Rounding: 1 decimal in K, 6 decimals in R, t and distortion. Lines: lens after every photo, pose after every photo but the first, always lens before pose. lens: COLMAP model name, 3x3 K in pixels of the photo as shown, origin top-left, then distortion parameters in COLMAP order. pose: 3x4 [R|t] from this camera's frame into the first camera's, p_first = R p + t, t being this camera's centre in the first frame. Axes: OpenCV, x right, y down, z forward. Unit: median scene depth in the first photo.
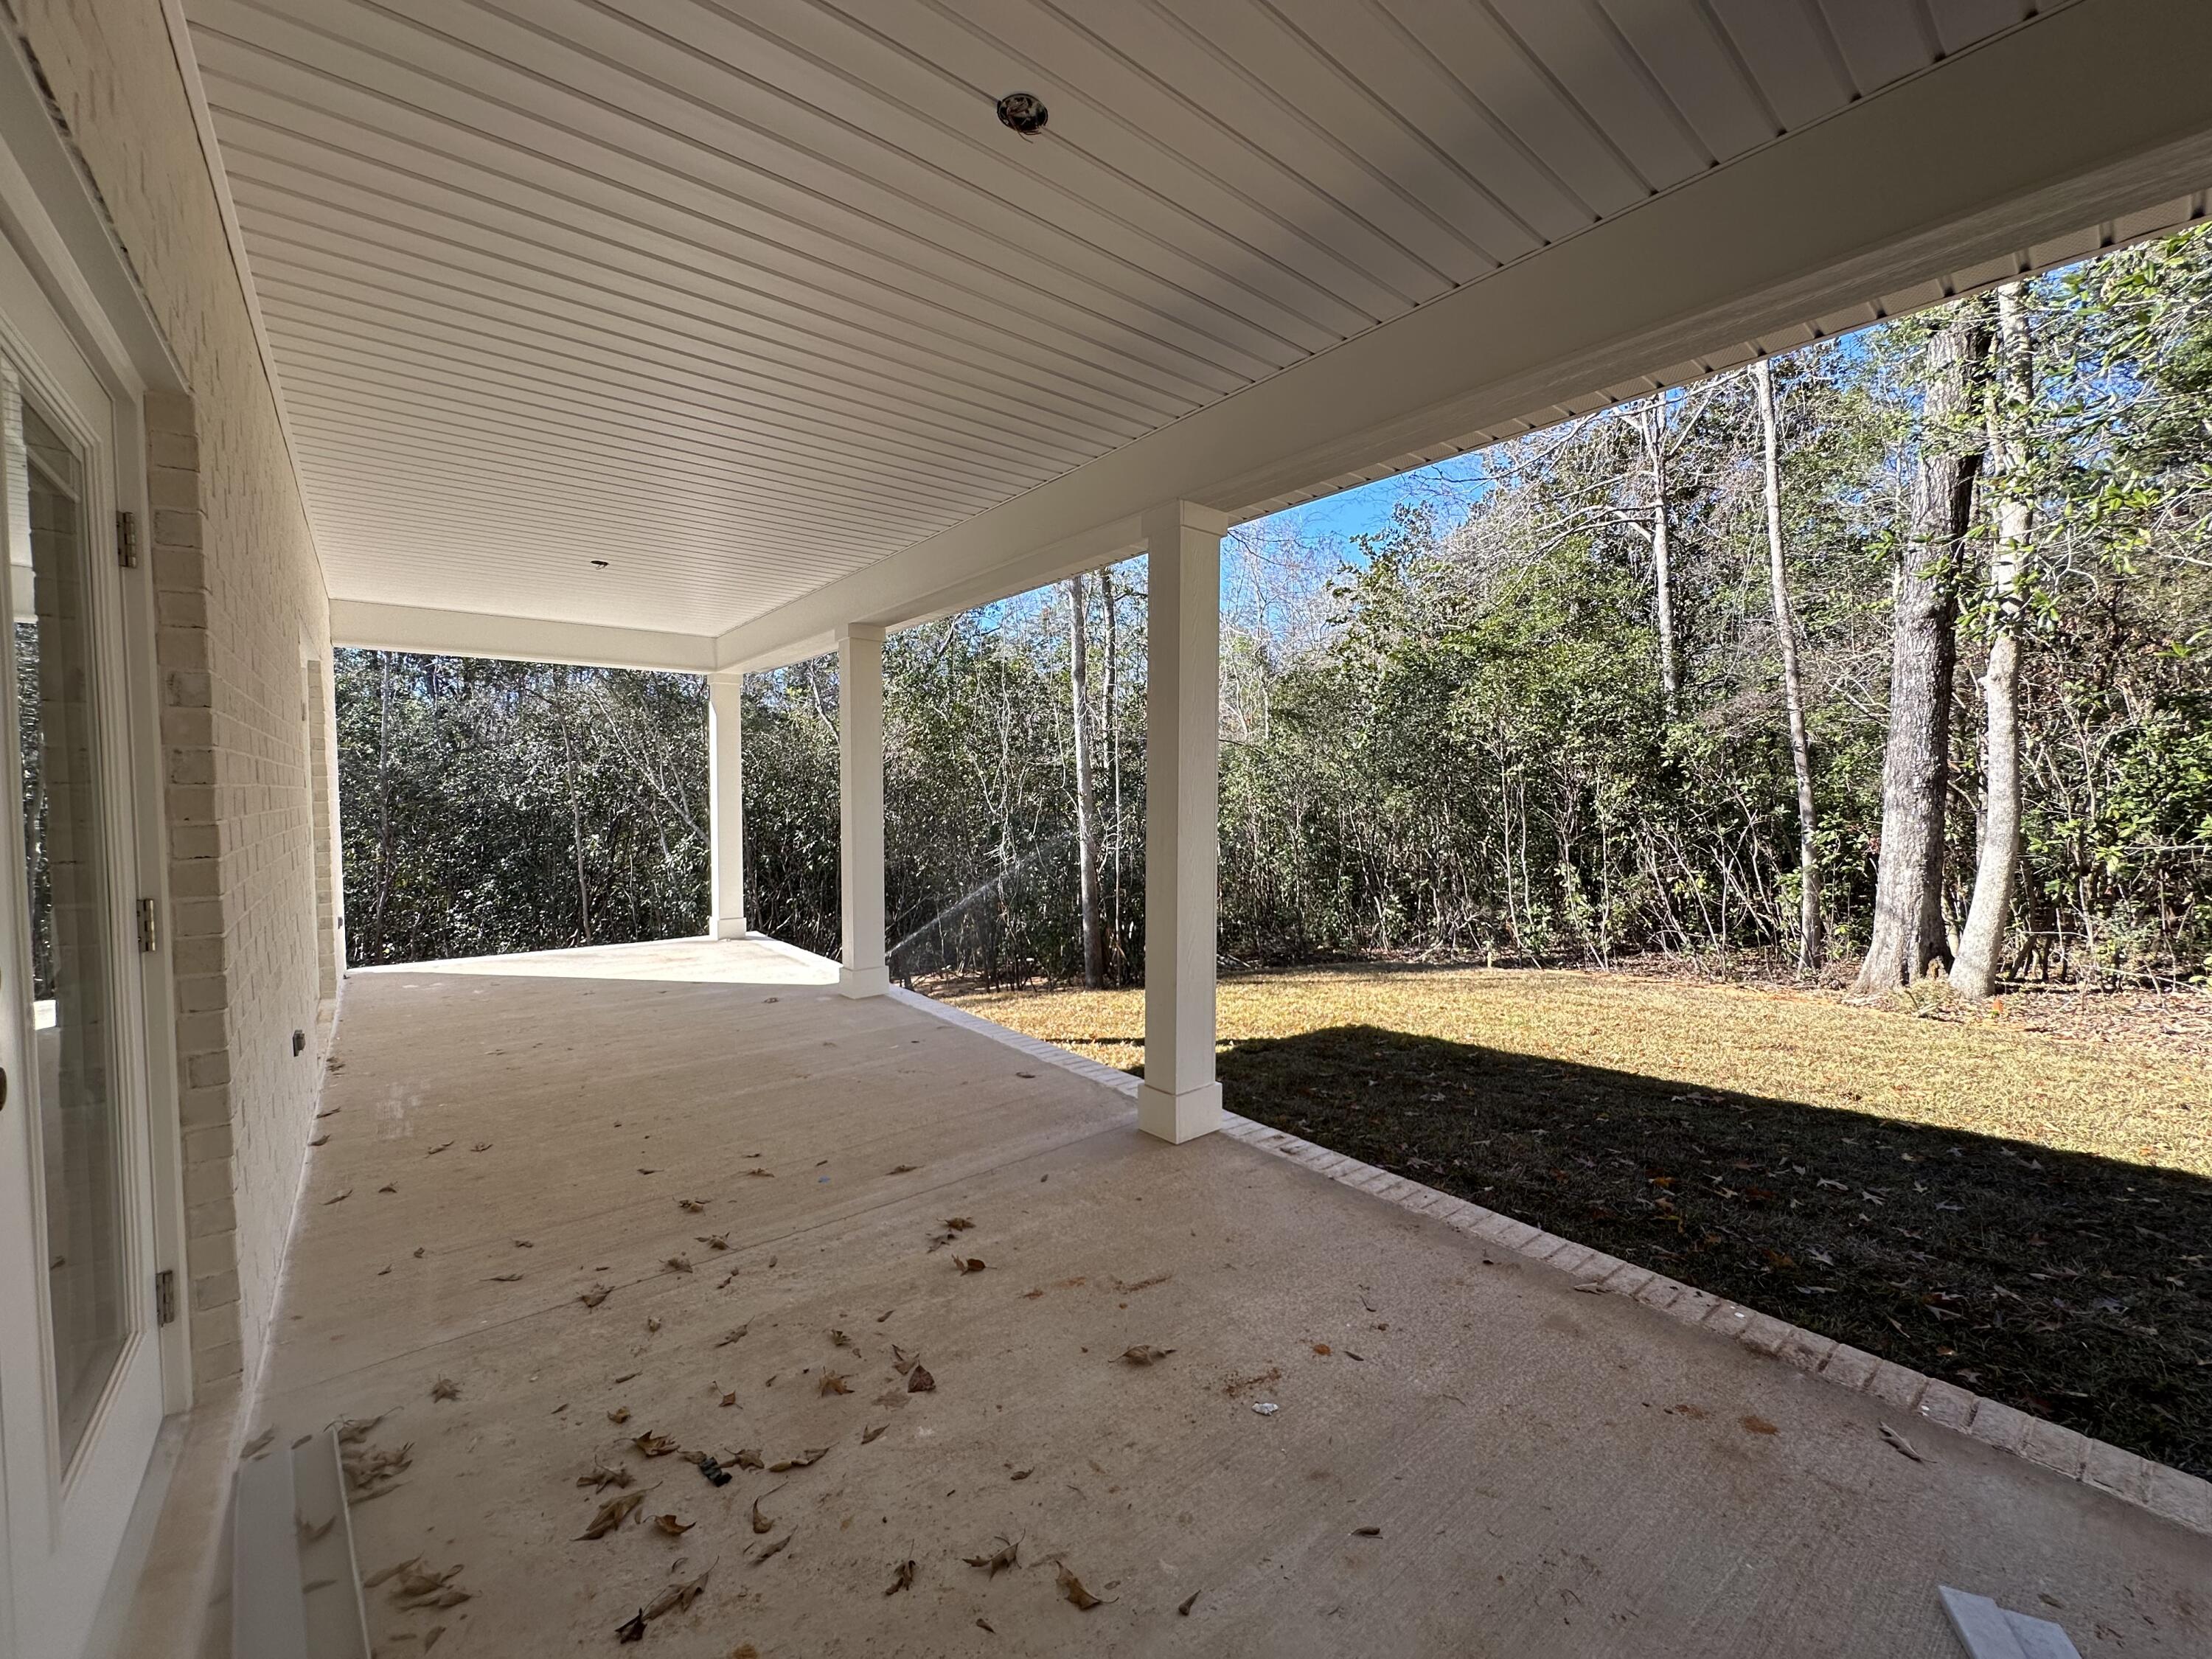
lens RADIAL K [[880.8, 0, 1110.0], [0, 880.8, 834.3], [0, 0, 1]] dist [0.003231, 0.000500]
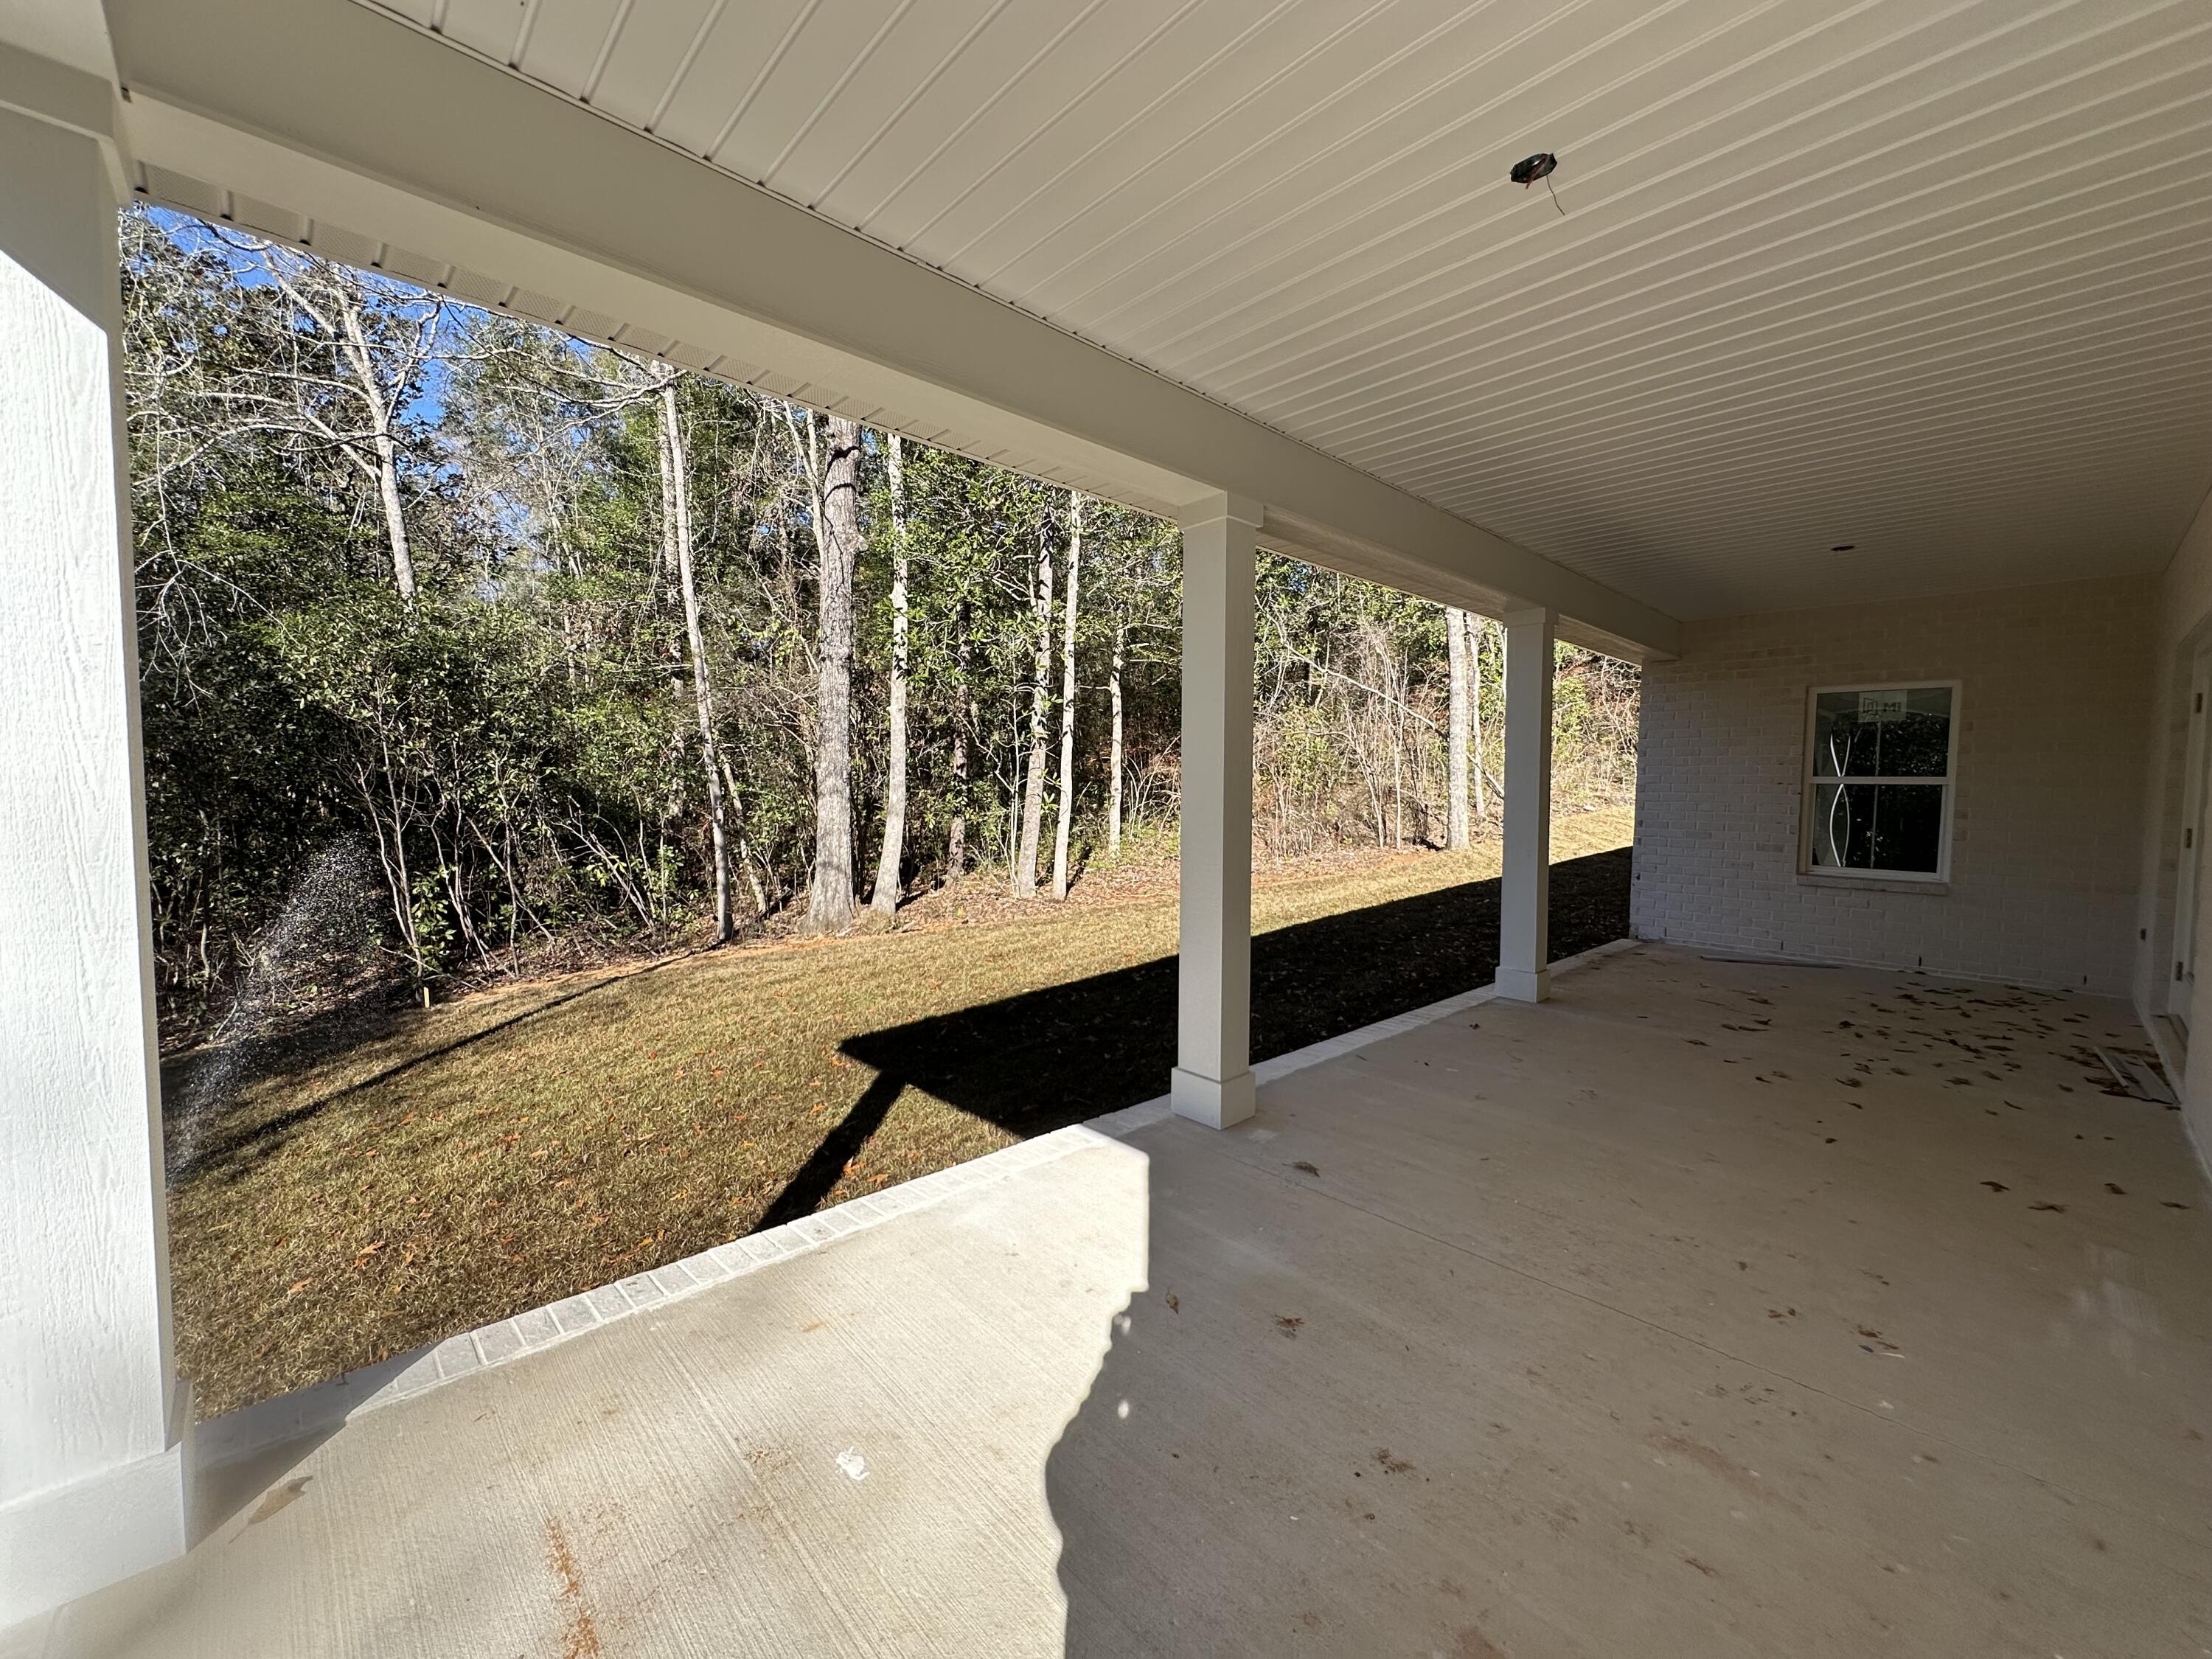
lens RADIAL K [[880.8, 0, 1111.7], [0, 880.8, 826.4], [0, 0, 1]] dist [0.003231, 0.000500]
pose [[-0.068476, -0.052205, 0.996286, -1.173686], [0.036439, 0.997833, 0.054791, -0.069740], [-0.996987, 0.040056, -0.066425, 1.492772]]
